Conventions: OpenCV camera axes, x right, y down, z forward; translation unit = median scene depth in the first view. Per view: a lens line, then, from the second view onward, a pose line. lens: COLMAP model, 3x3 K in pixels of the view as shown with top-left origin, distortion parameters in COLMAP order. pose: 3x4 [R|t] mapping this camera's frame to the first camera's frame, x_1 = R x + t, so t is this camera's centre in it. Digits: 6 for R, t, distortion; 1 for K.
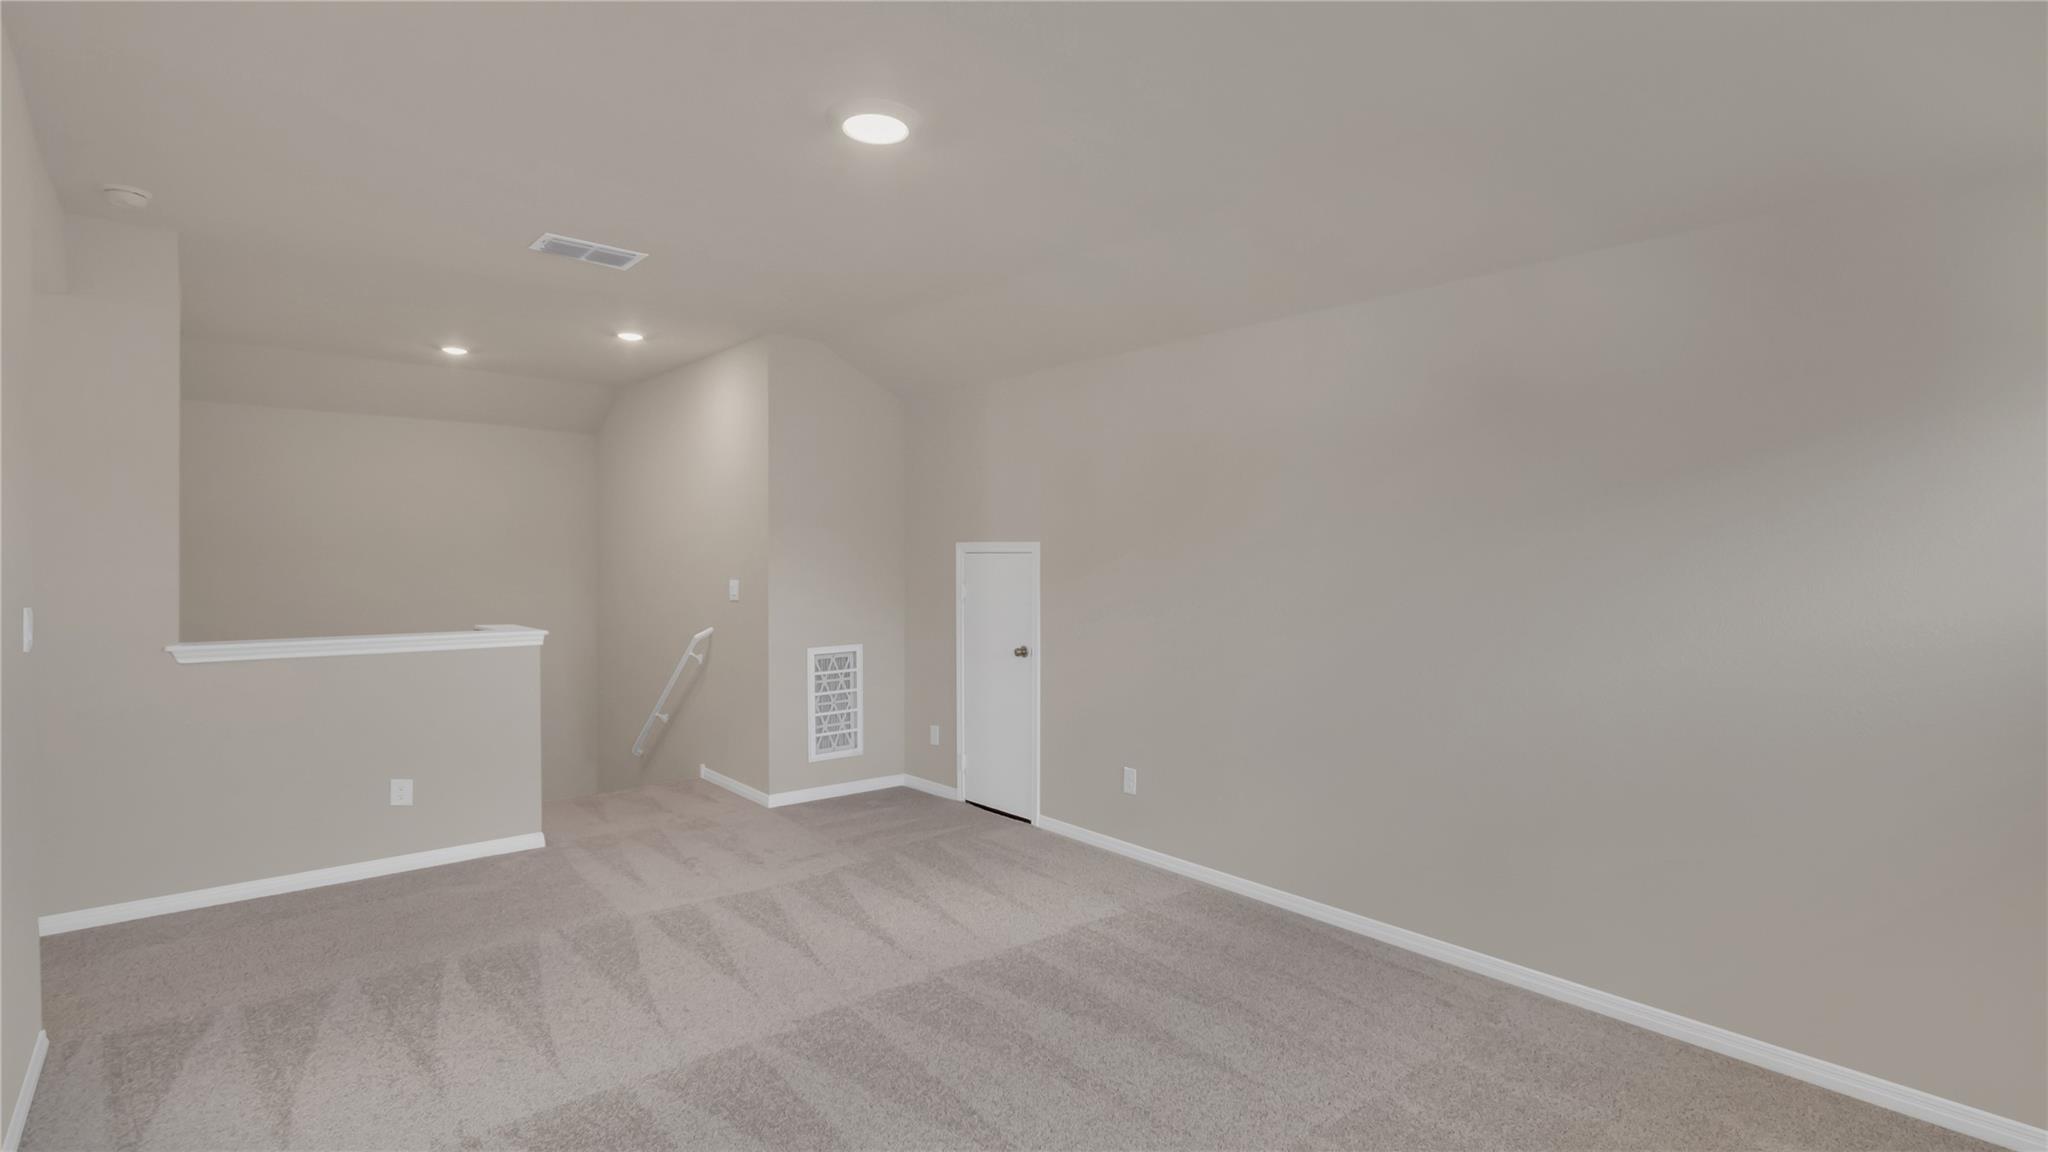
lens RADIAL K [[937.2, 0, 1040.0], [0, 937.2, 570.5], [0, 0, 1]] dist [0.038127, -0.026049]
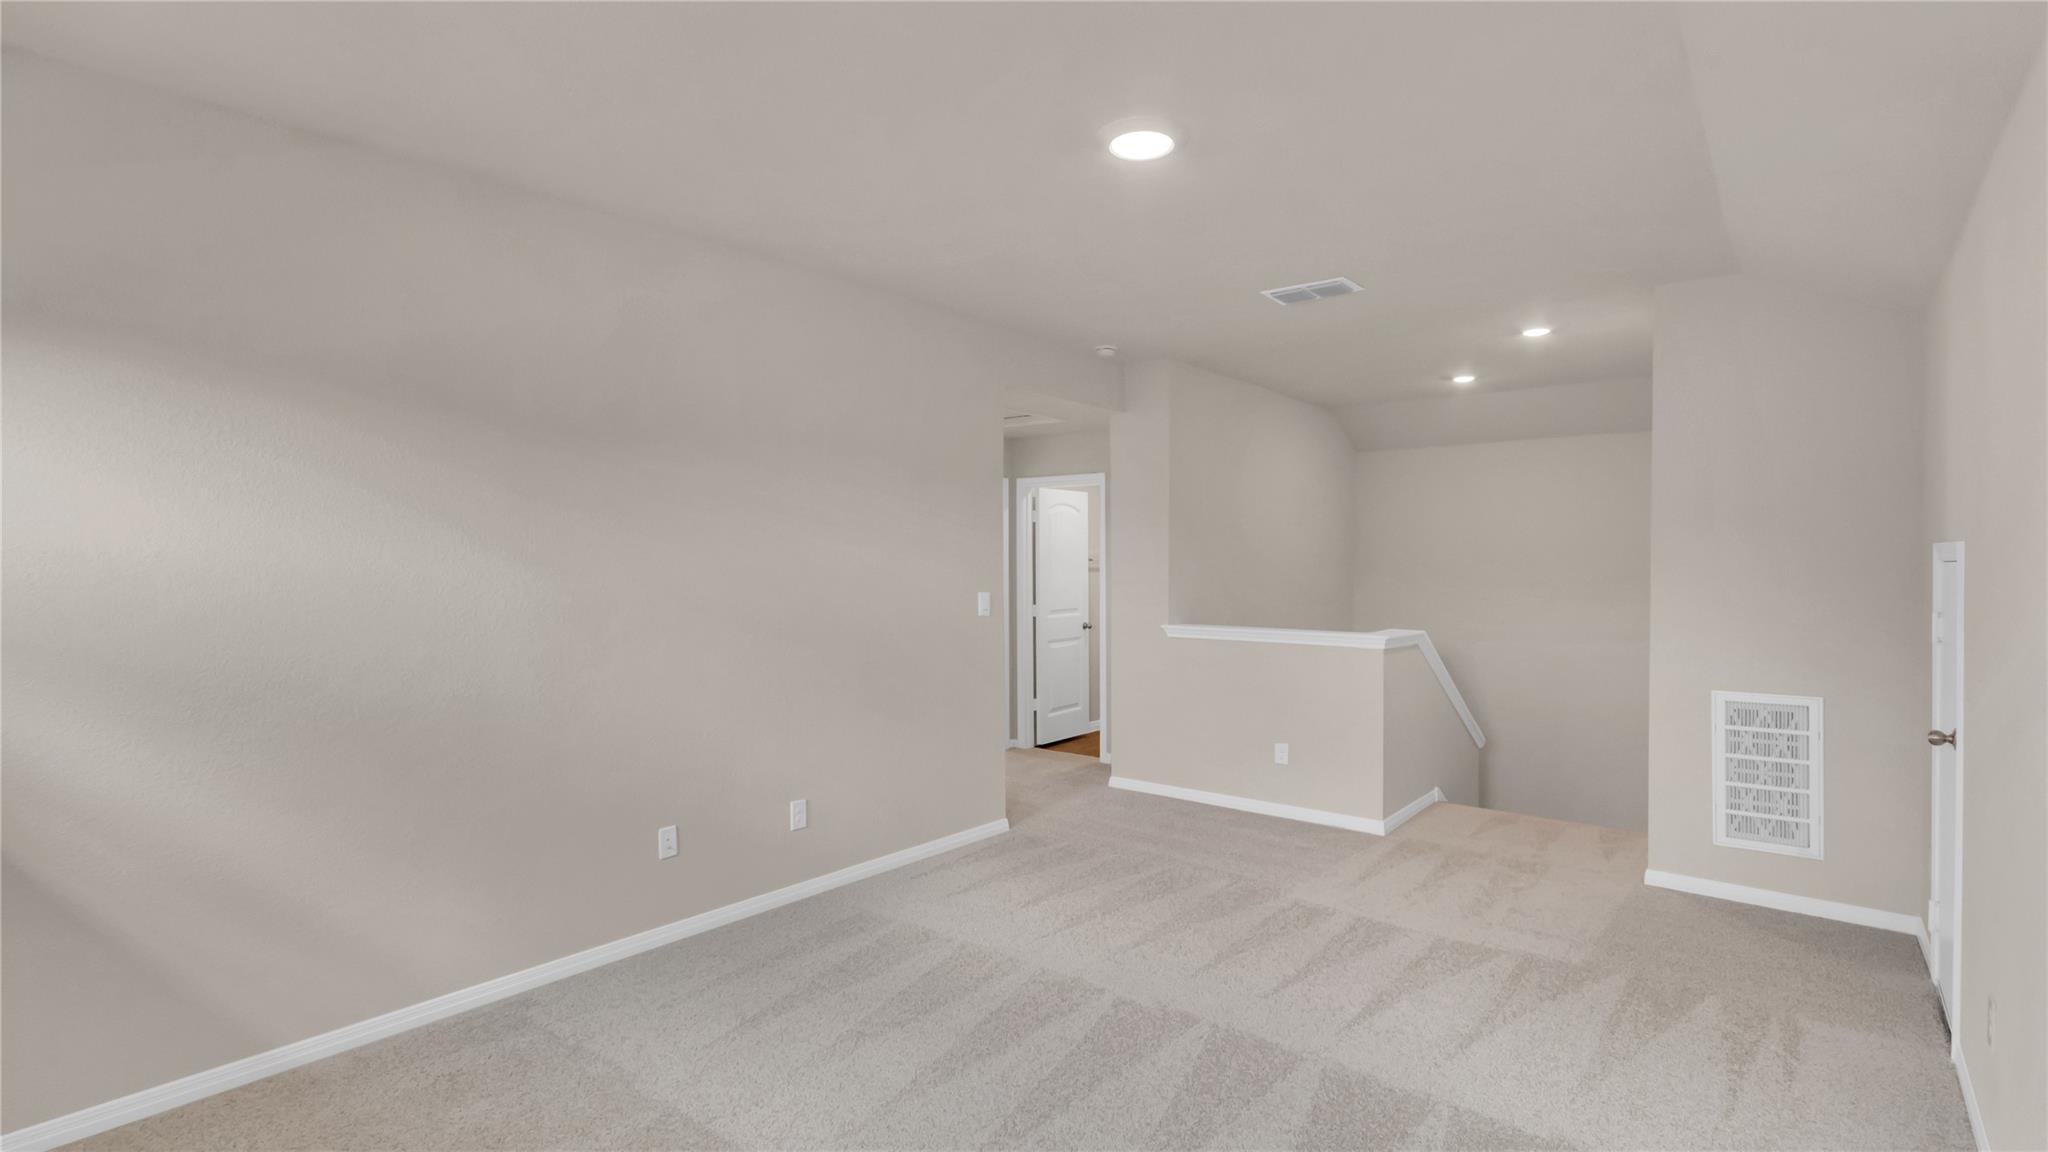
lens RADIAL K [[937.2, 0, 1040.0], [0, 937.2, 570.5], [0, 0, 1]] dist [0.038127, -0.026049]
pose [[0.223248, 0.002721, -0.974758, 0.361700], [-0.015556, 0.999879, -0.000771, -0.003928], [0.974638, 0.015335, 0.223263, 0.303904]]
